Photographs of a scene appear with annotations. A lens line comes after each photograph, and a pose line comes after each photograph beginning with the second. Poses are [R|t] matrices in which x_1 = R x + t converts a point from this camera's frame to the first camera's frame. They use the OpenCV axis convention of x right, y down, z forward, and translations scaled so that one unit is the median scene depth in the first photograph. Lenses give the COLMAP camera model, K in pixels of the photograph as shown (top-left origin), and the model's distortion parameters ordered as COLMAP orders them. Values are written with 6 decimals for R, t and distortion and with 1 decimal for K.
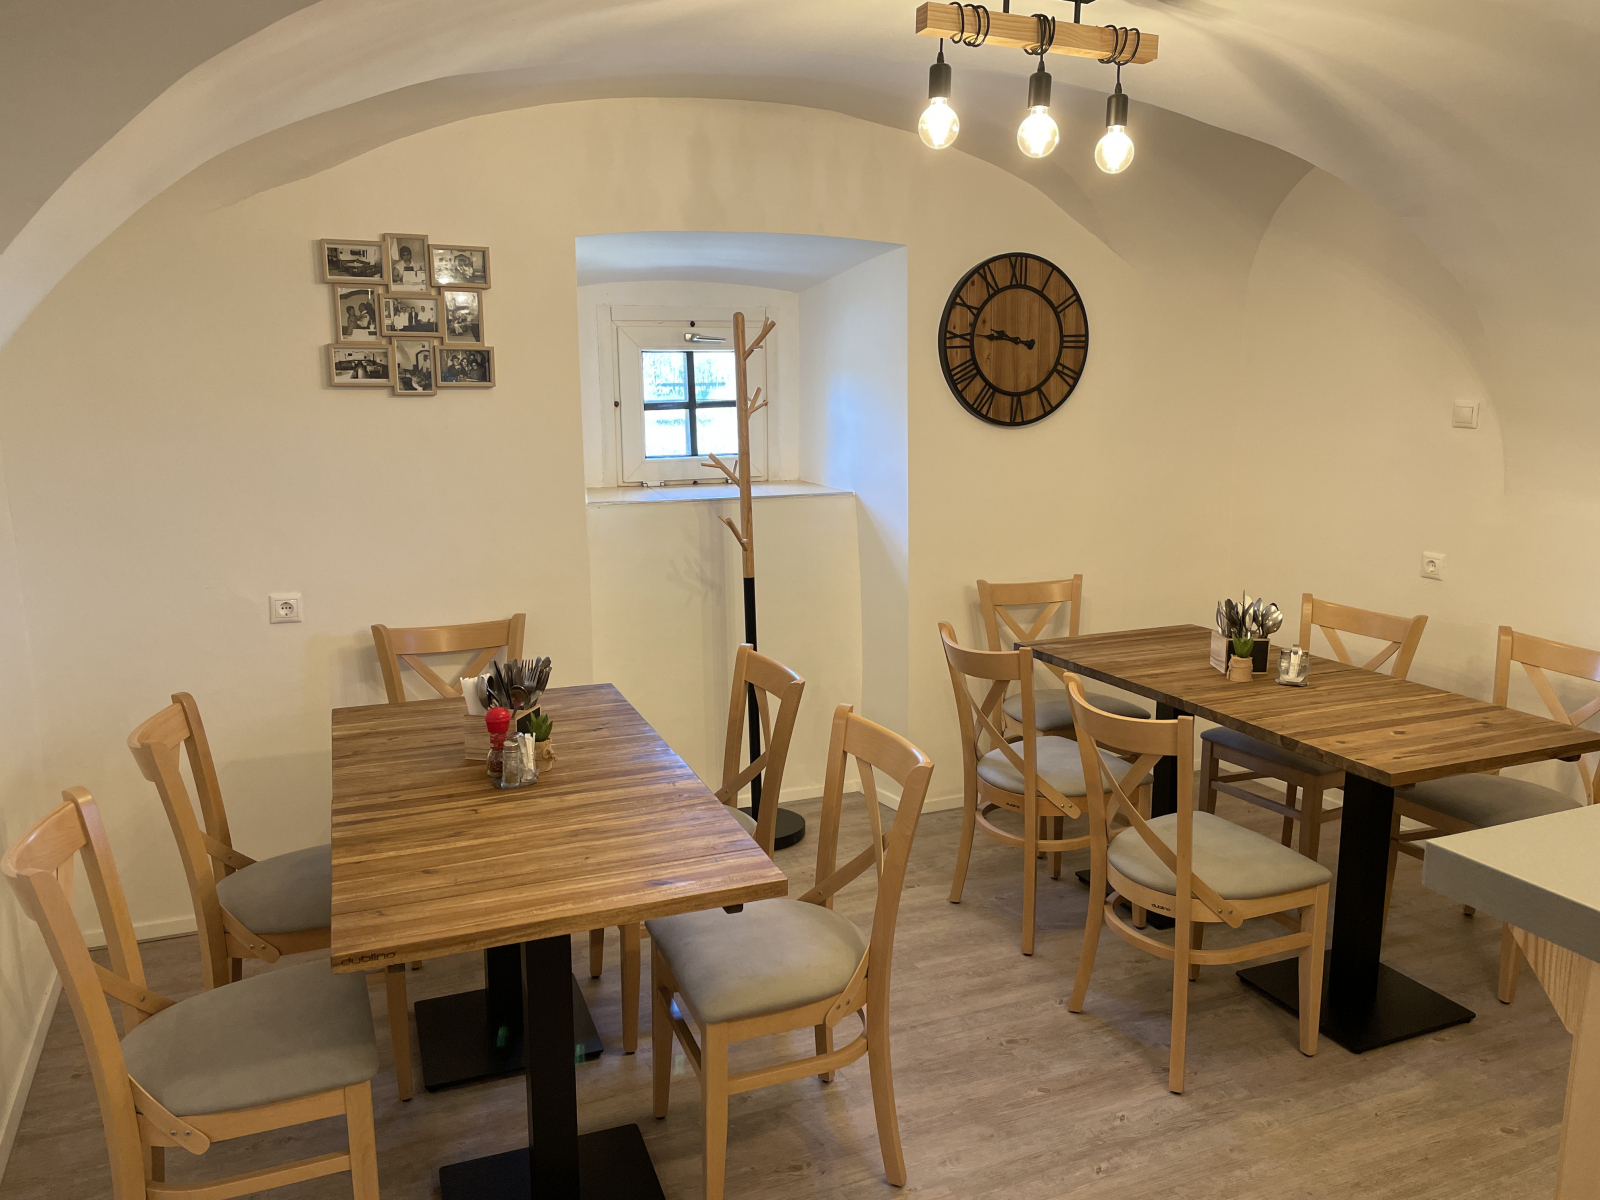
lens RADIAL K [[1224.0, 0, 821.4], [0, 1224.0, 597.5], [0, 0, 1]] dist [0.078129, -0.089975]
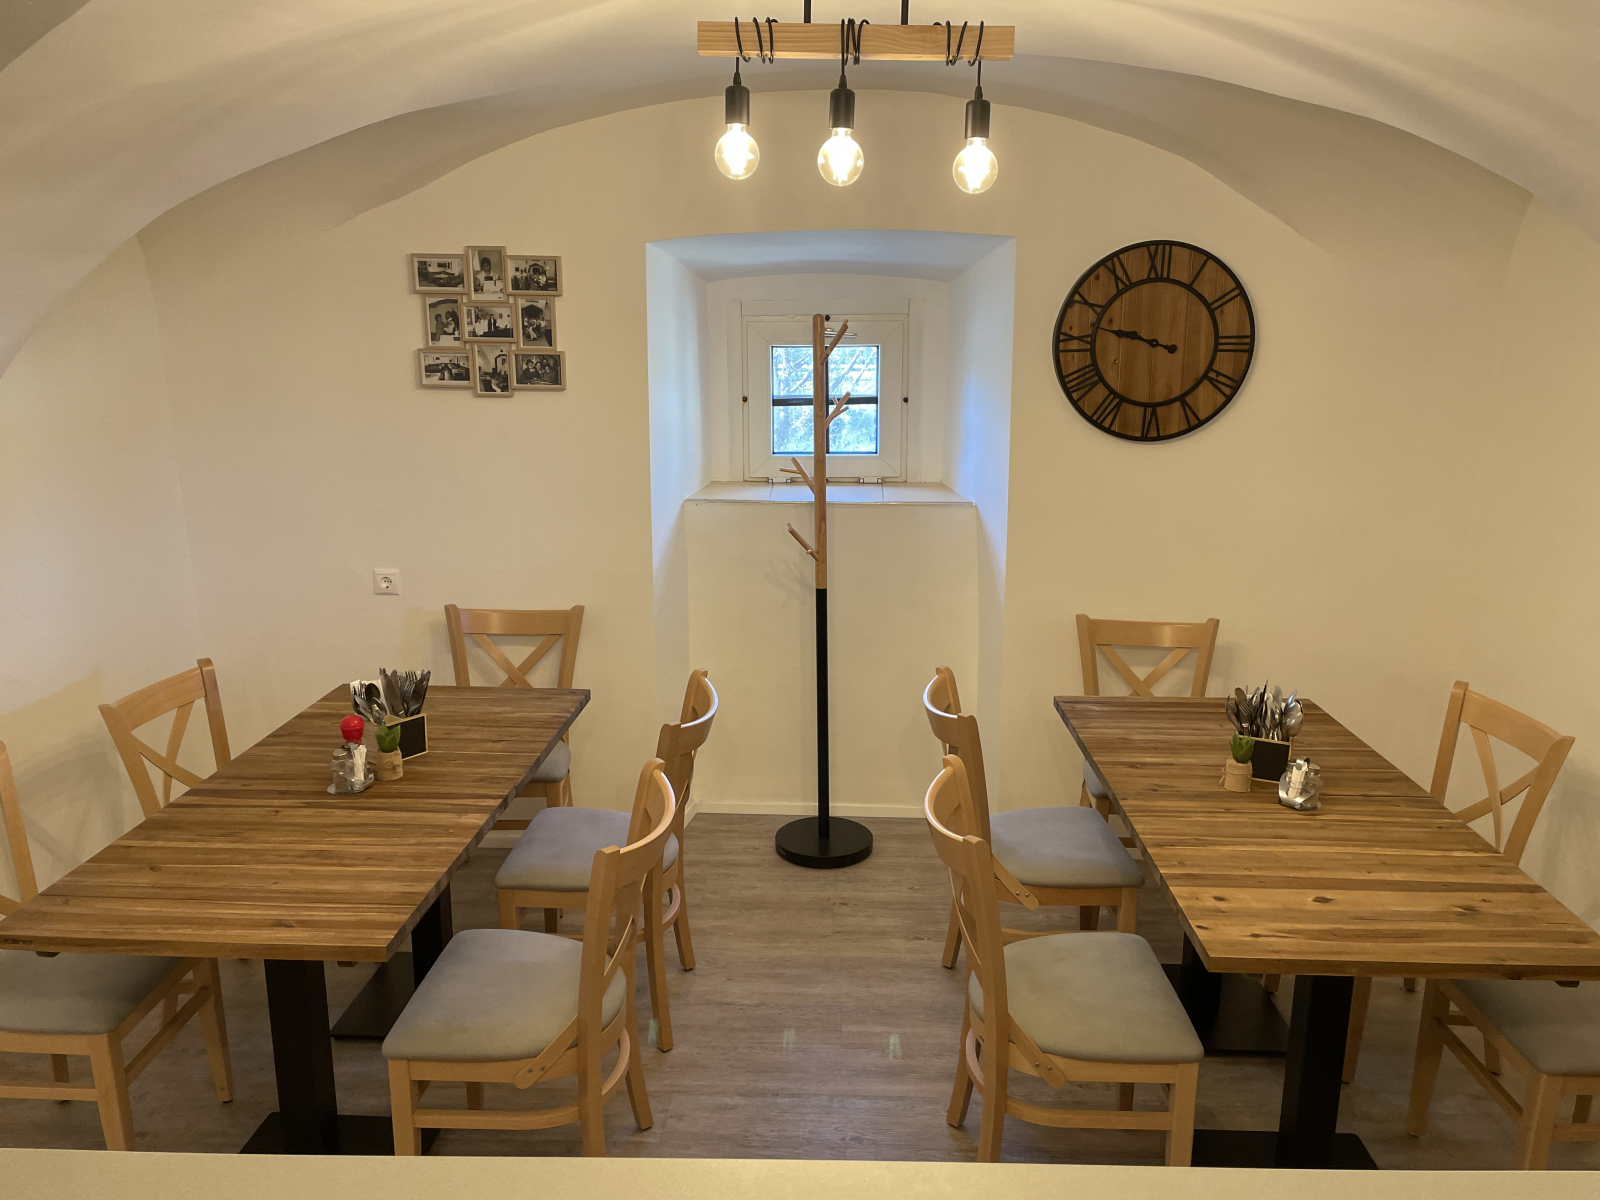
lens RADIAL K [[1224.0, 0, 794.3], [0, 1224.0, 605.6], [0, 0, 1]] dist [0.078129, -0.089975]
pose [[0.907313, 0.106291, -0.406799, 0.365736], [-0.082909, 0.993751, 0.074735, -0.084371], [0.412200, -0.034081, 0.910456, 0.123332]]
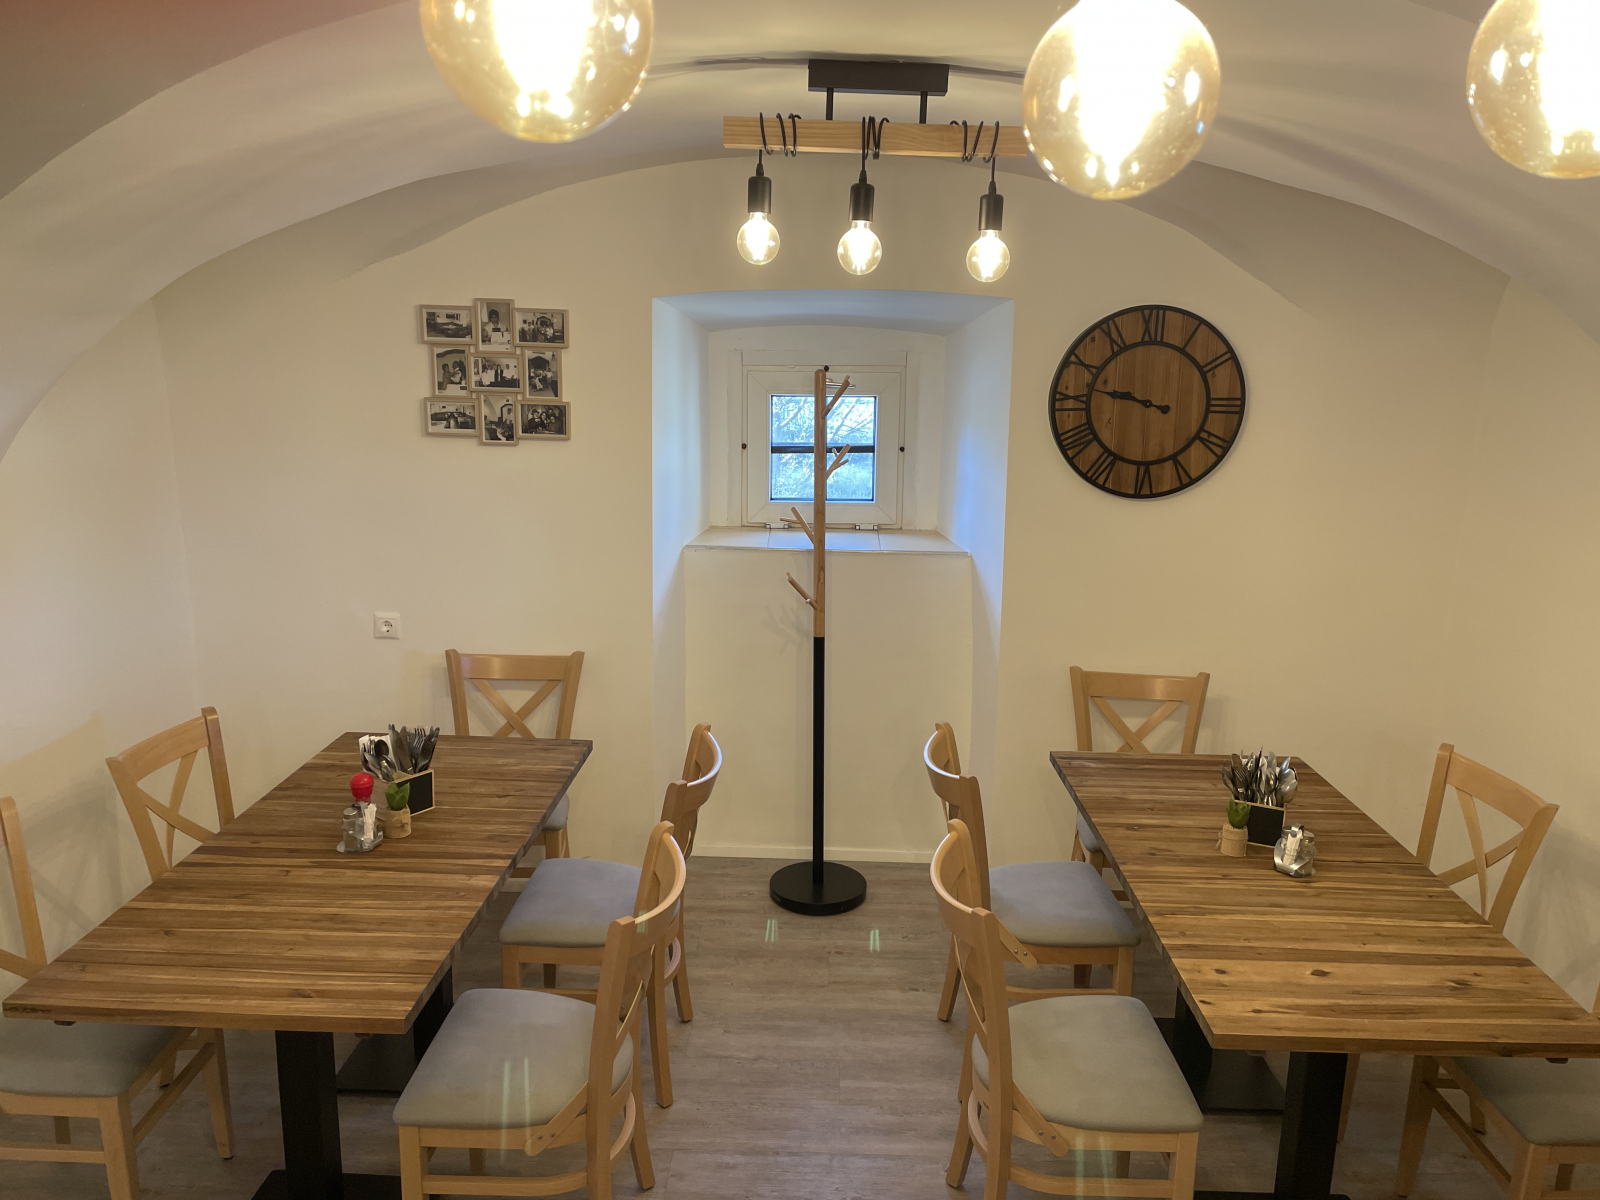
lens RADIAL K [[1224.0, 0, 797.2], [0, 1224.0, 595.5], [0, 0, 1]] dist [0.078129, -0.089975]
pose [[0.914241, 0.108870, -0.390270, 0.350935], [-0.096296, 0.994009, 0.051708, -0.113050], [0.393562, -0.009693, 0.919247, 0.103356]]
